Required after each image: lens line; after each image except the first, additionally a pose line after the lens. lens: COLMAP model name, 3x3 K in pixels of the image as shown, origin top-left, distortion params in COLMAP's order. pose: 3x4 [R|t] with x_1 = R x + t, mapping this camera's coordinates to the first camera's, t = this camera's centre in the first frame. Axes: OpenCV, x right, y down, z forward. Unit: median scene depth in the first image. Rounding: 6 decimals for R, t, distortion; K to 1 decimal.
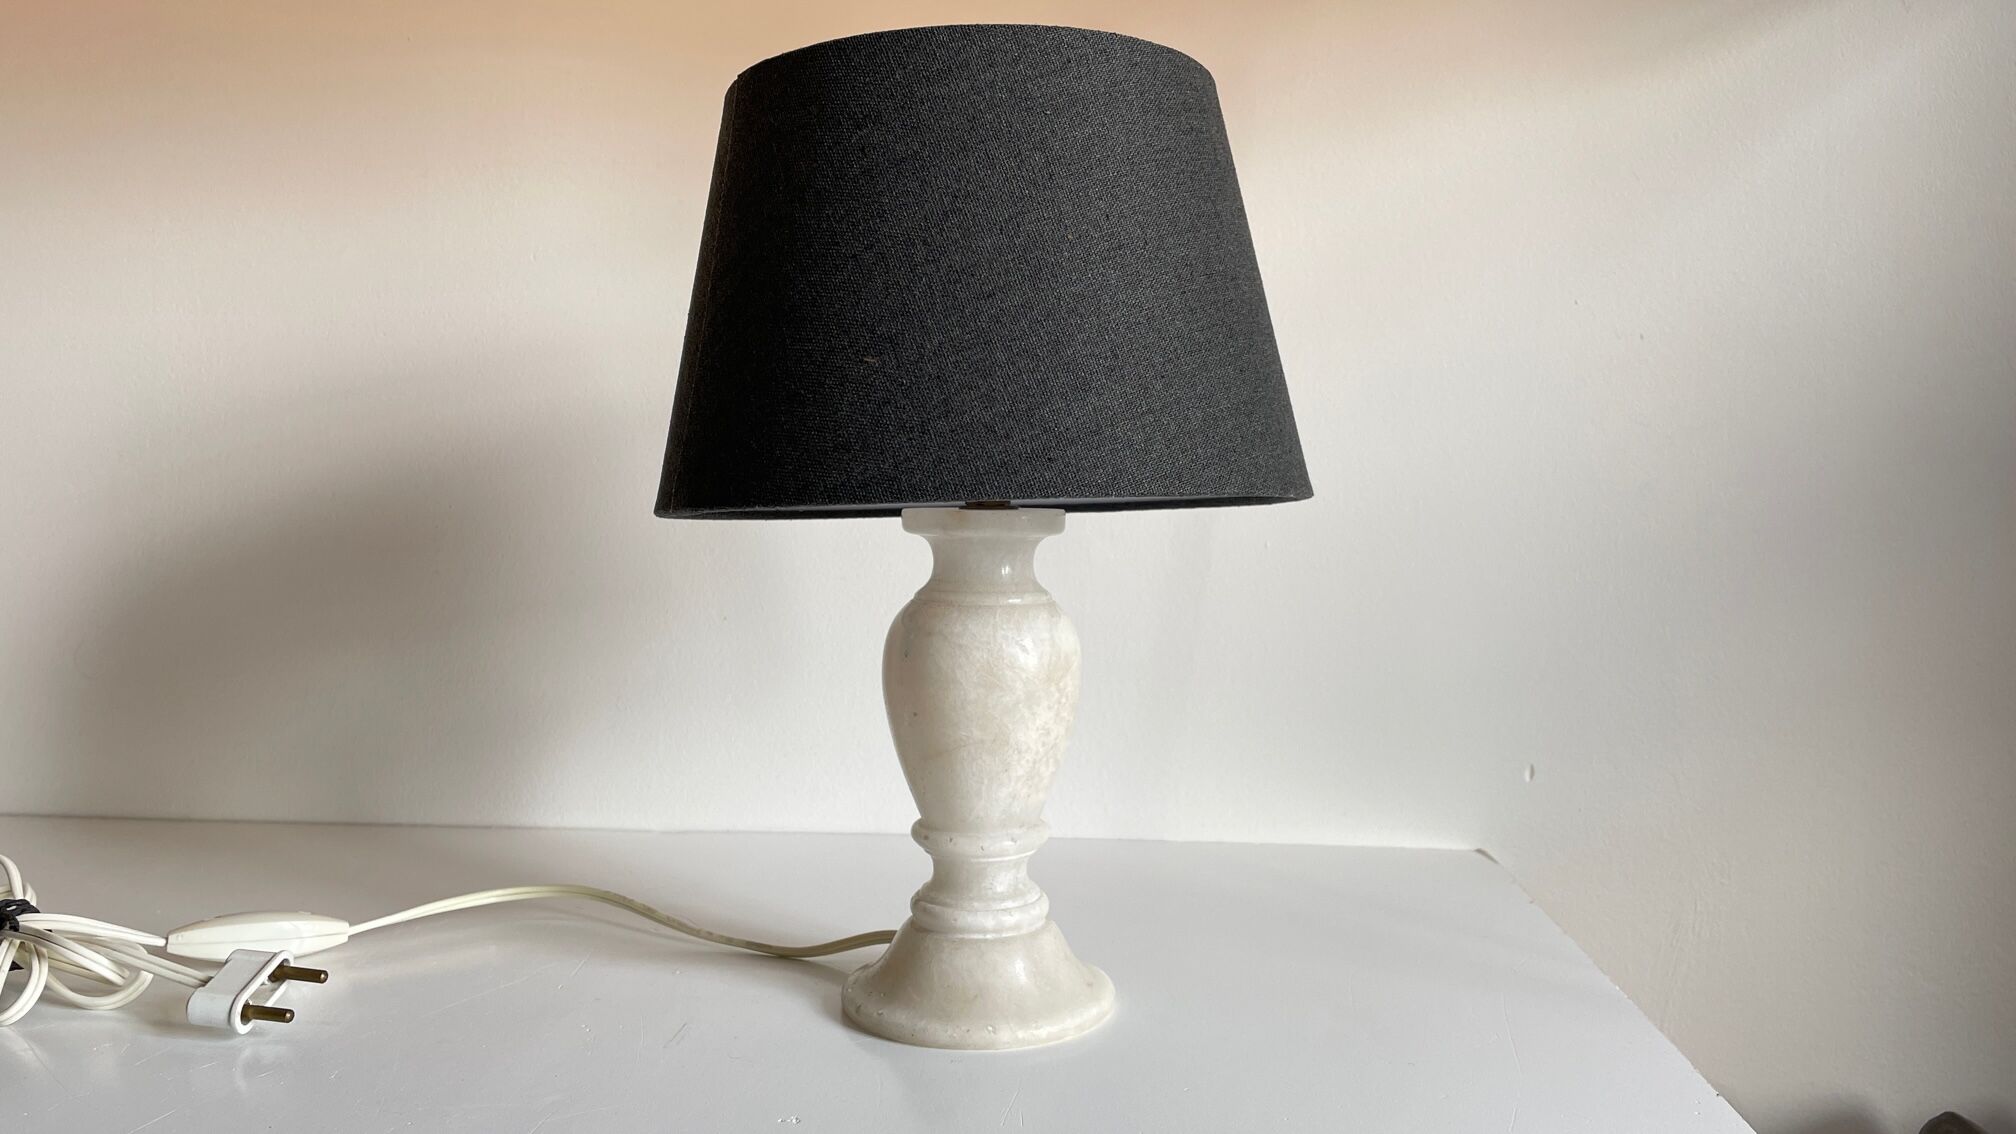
lens RADIAL K [[1585.8, 0, 1015.1], [0, 1585.8, 556.3], [0, 0, 1]] dist [0.107968, -0.157492]
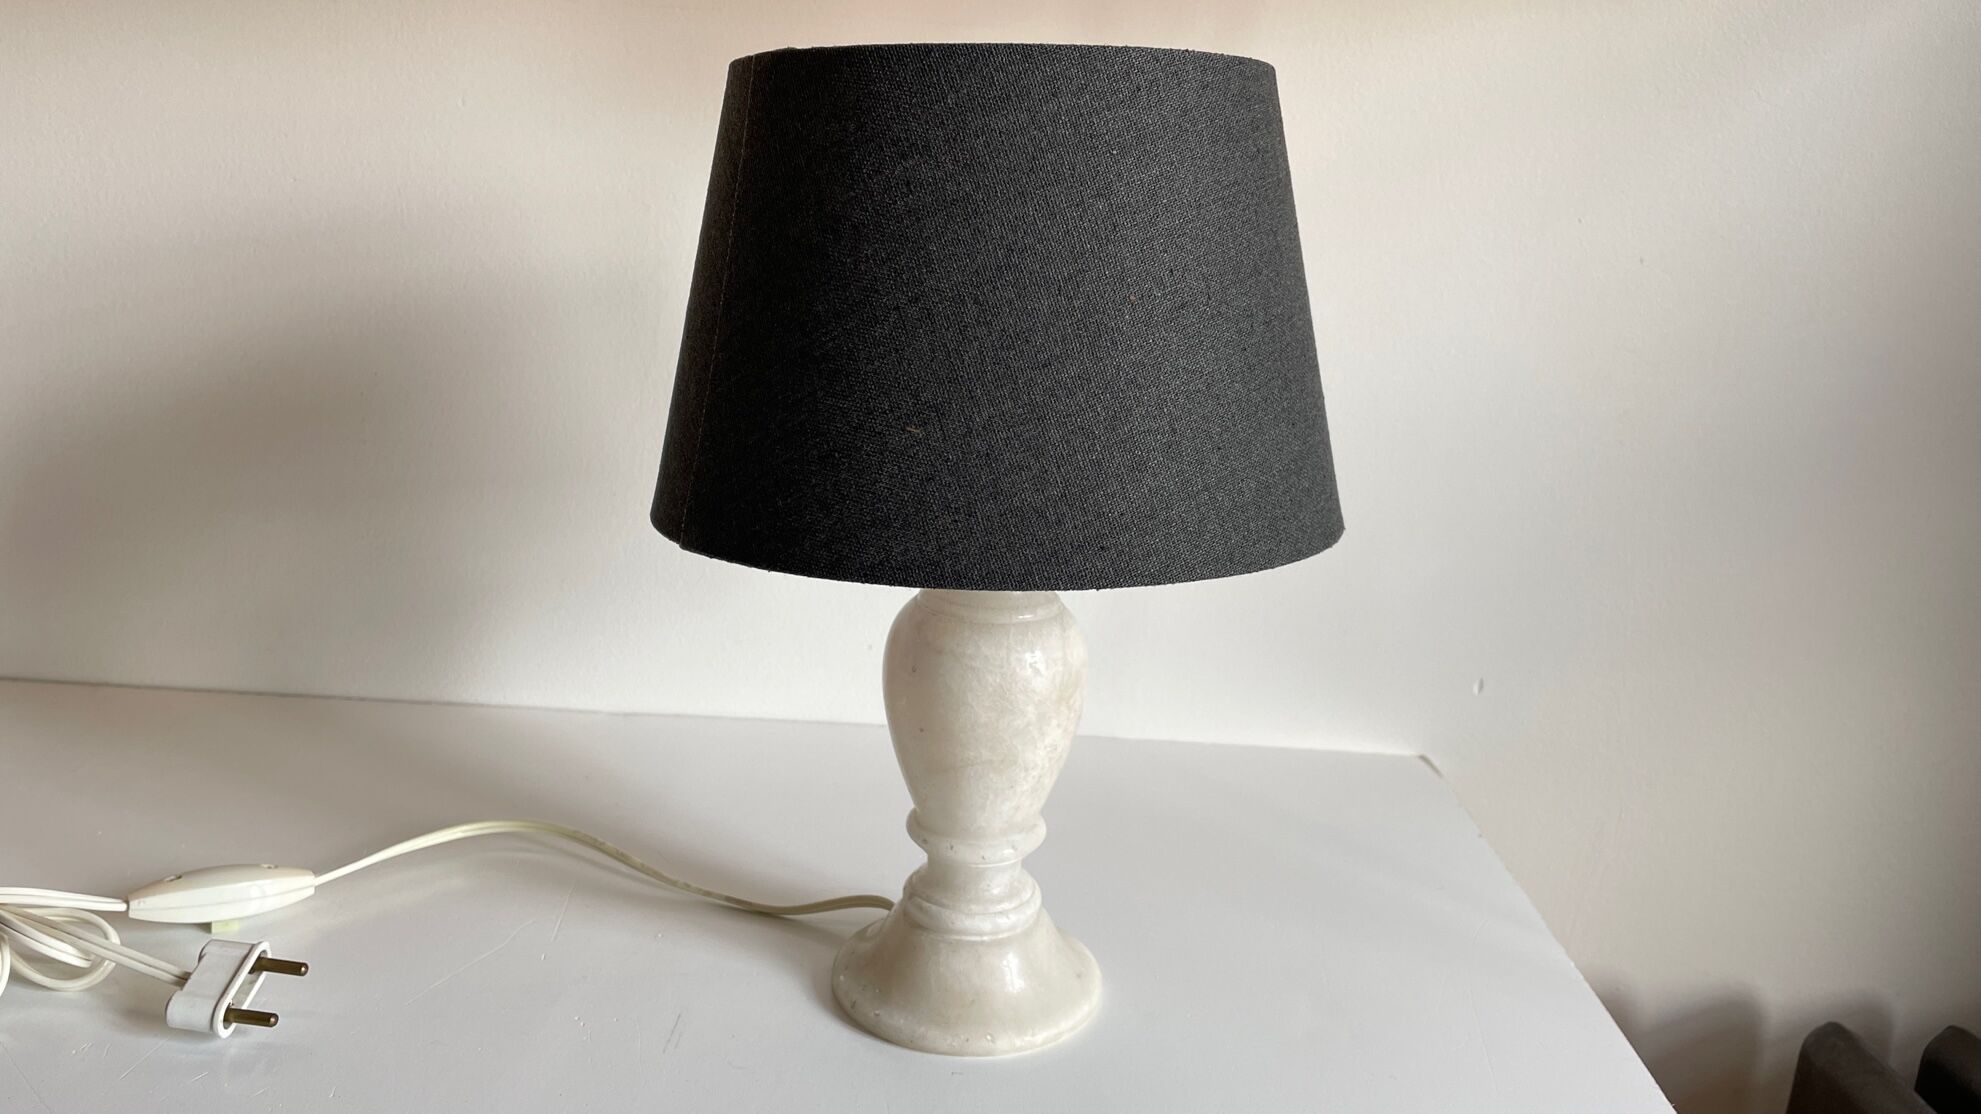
lens RADIAL K [[1589.6, 0, 998.5], [0, 1589.6, 554.8], [0, 0, 1]] dist [0.107016, -0.129107]
pose [[0.996676, 0.029910, 0.075777, -0.093250], [-0.044659, 0.978542, 0.201149, -0.204712], [-0.068134, -0.203864, 0.976625, 0.064142]]
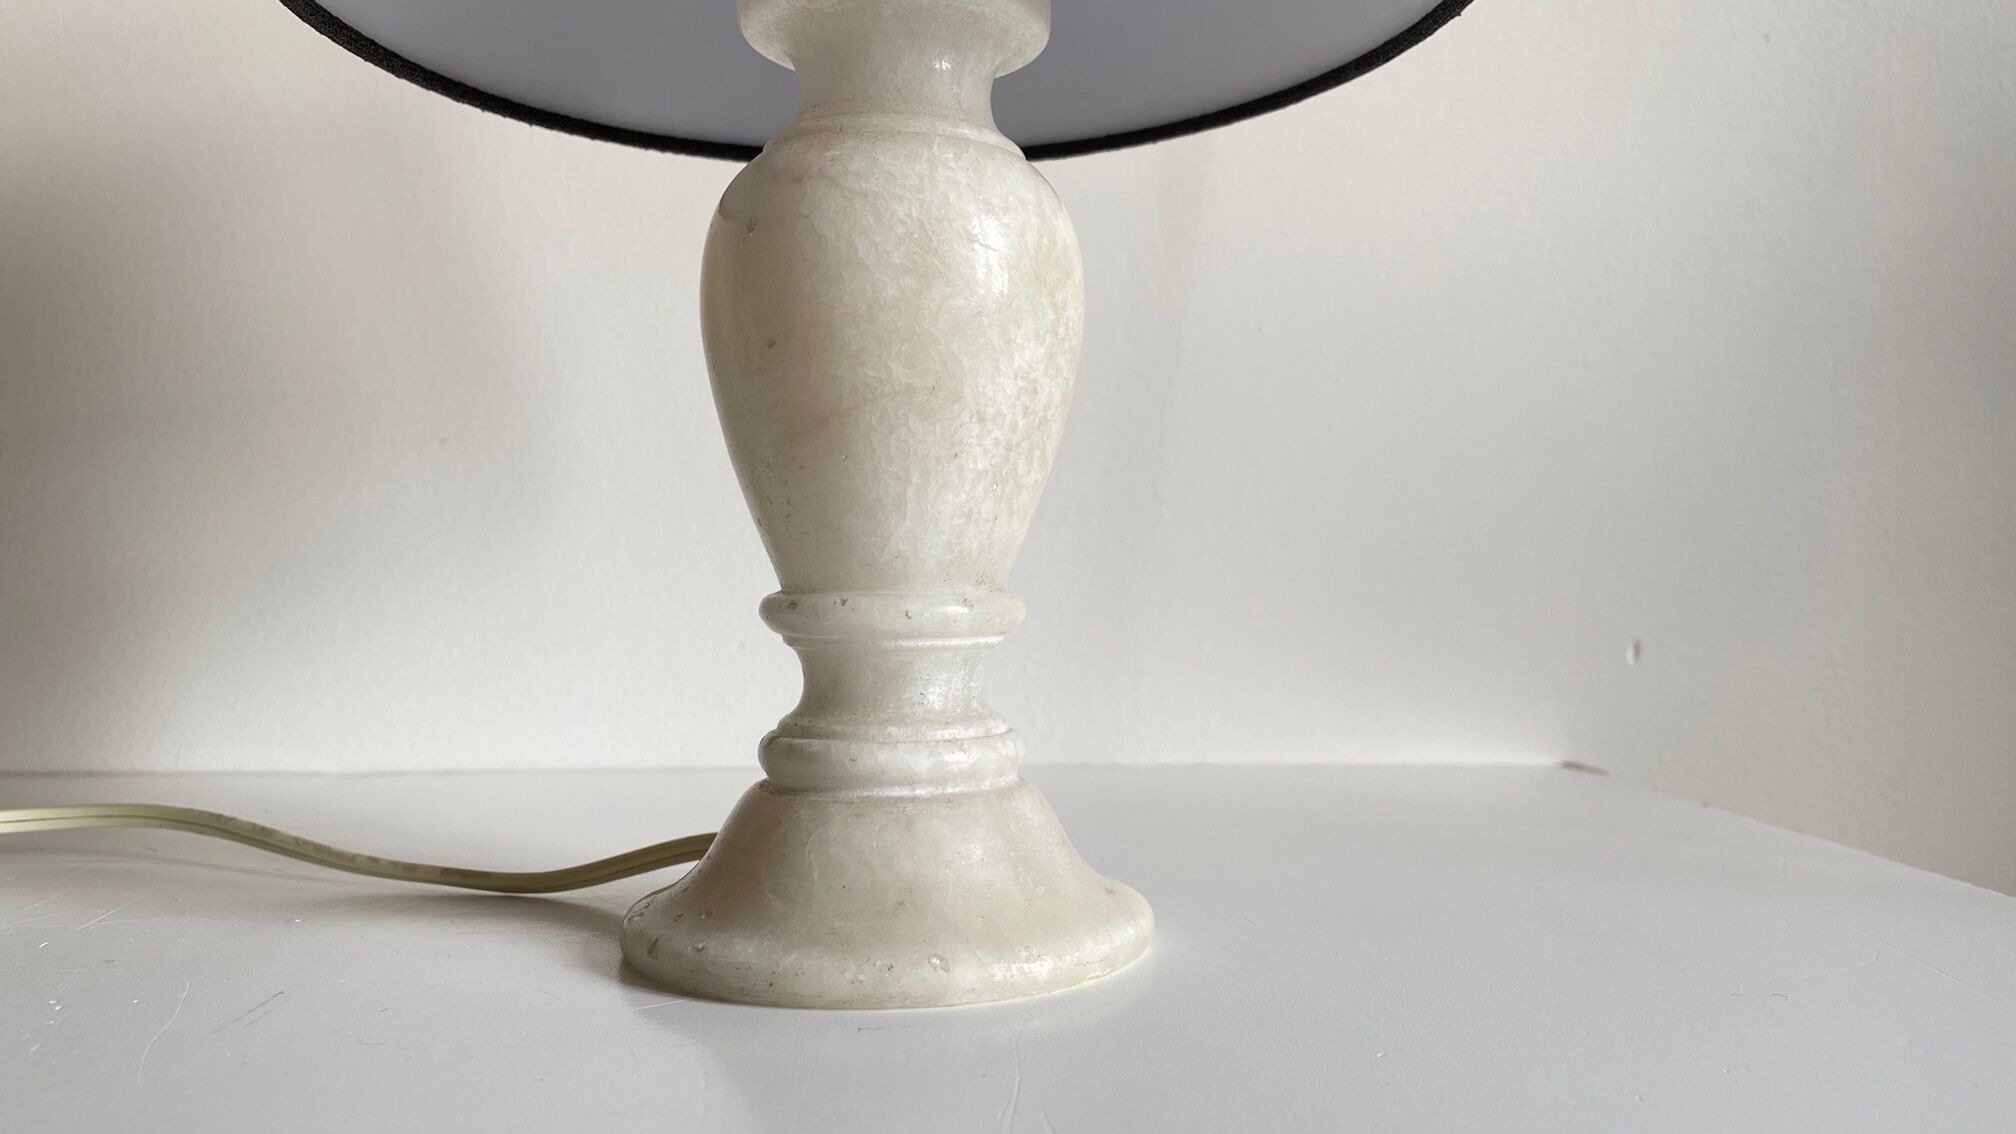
lens RADIAL K [[1585.8, 0, 1015.1], [0, 1585.8, 556.3], [0, 0, 1]] dist [0.107968, -0.157492]
pose [[0.992470, -0.004996, 0.122386, -0.048623], [0.012412, 0.998127, -0.059905, 0.197136], [-0.121858, 0.060973, 0.990673, 0.500469]]
